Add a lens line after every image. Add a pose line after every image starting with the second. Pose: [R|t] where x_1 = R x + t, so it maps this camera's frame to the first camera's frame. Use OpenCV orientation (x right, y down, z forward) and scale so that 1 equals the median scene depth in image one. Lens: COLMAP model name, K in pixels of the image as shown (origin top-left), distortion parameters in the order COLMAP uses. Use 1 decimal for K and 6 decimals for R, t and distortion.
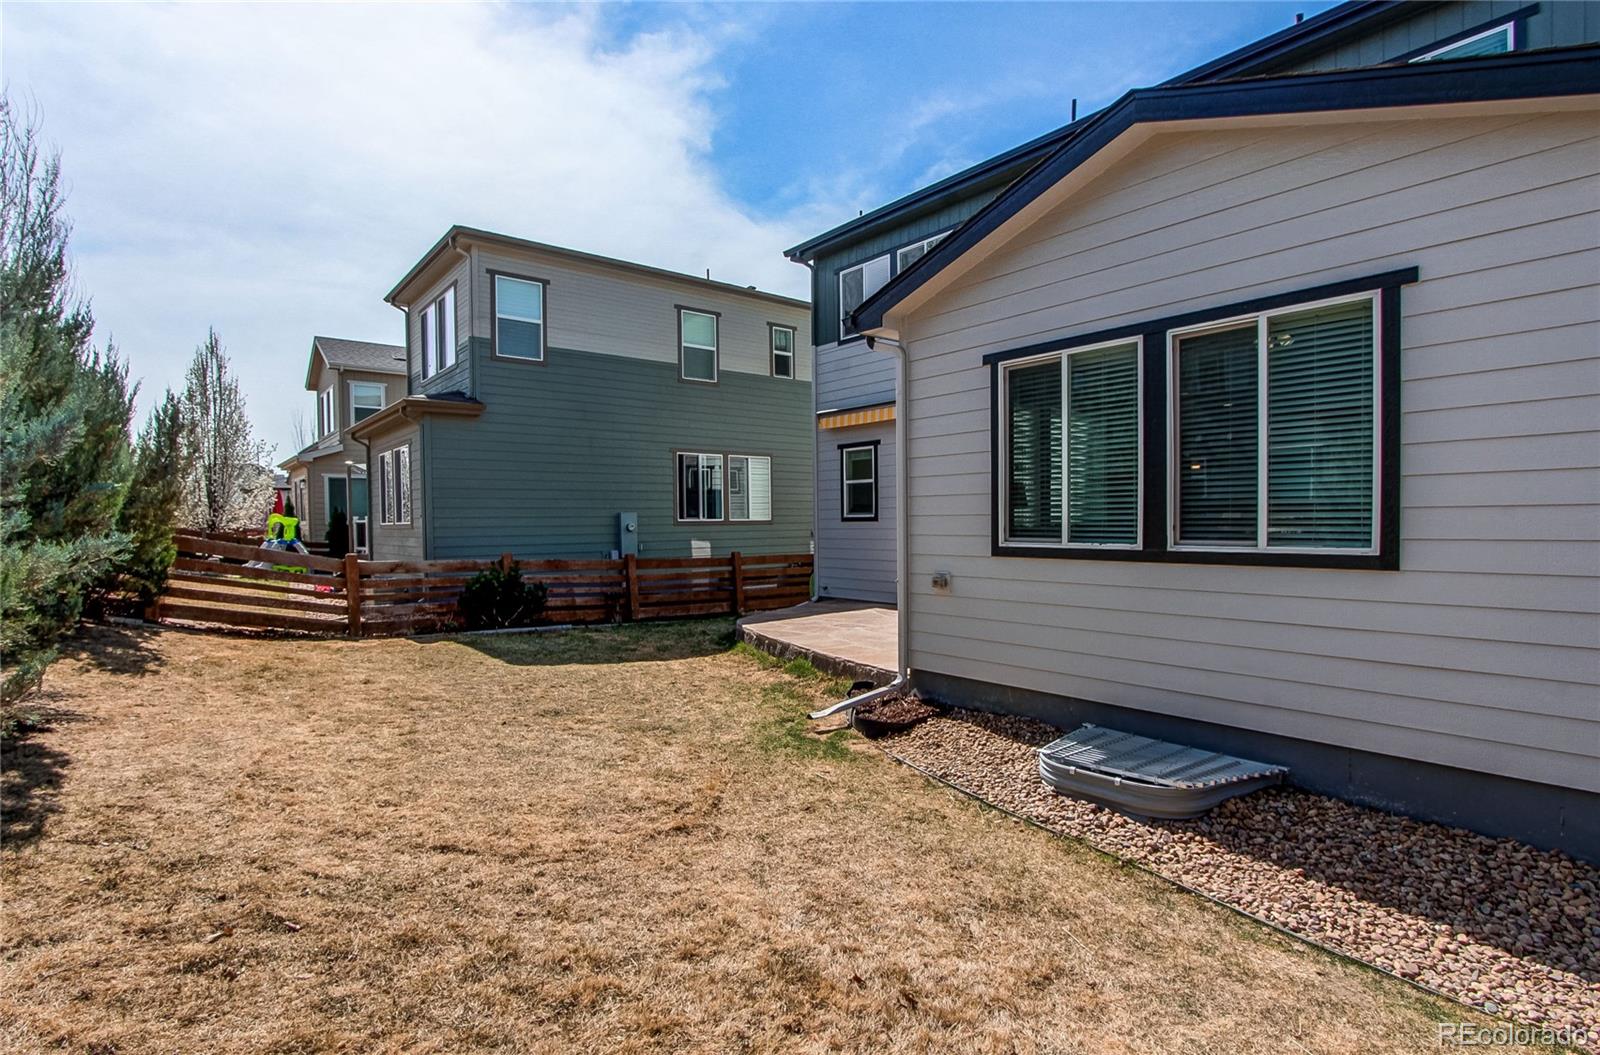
lens RADIAL K [[869.7, 0, 802.5], [0, 869.7, 552.4], [0, 0, 1]] dist [-0.020113, 0.000075]
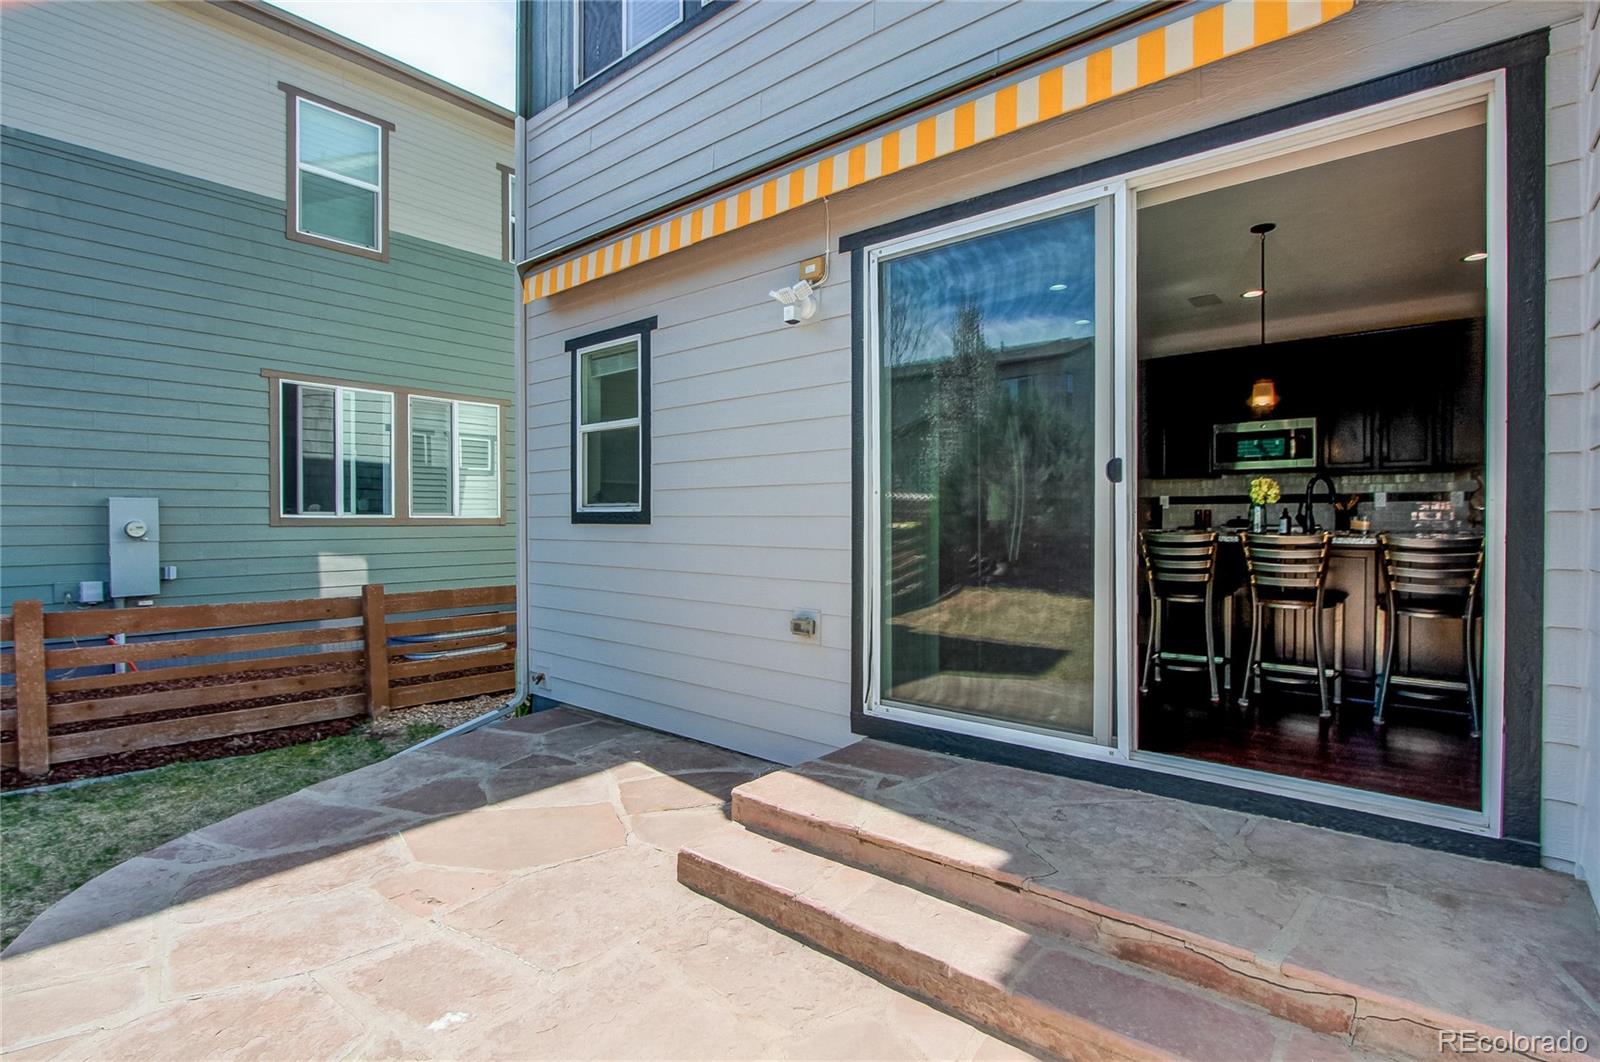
lens RADIAL K [[790.2, 0, 800.0], [0, 790.2, 531.0], [0, 0, 1]] dist [-0.020001, 0.000492]
pose [[0.987917, 0.009503, 0.154693, 0.083131], [-0.006053, 0.999723, -0.022761, -0.020968], [-0.154867, 0.021549, 0.987700, 0.534067]]
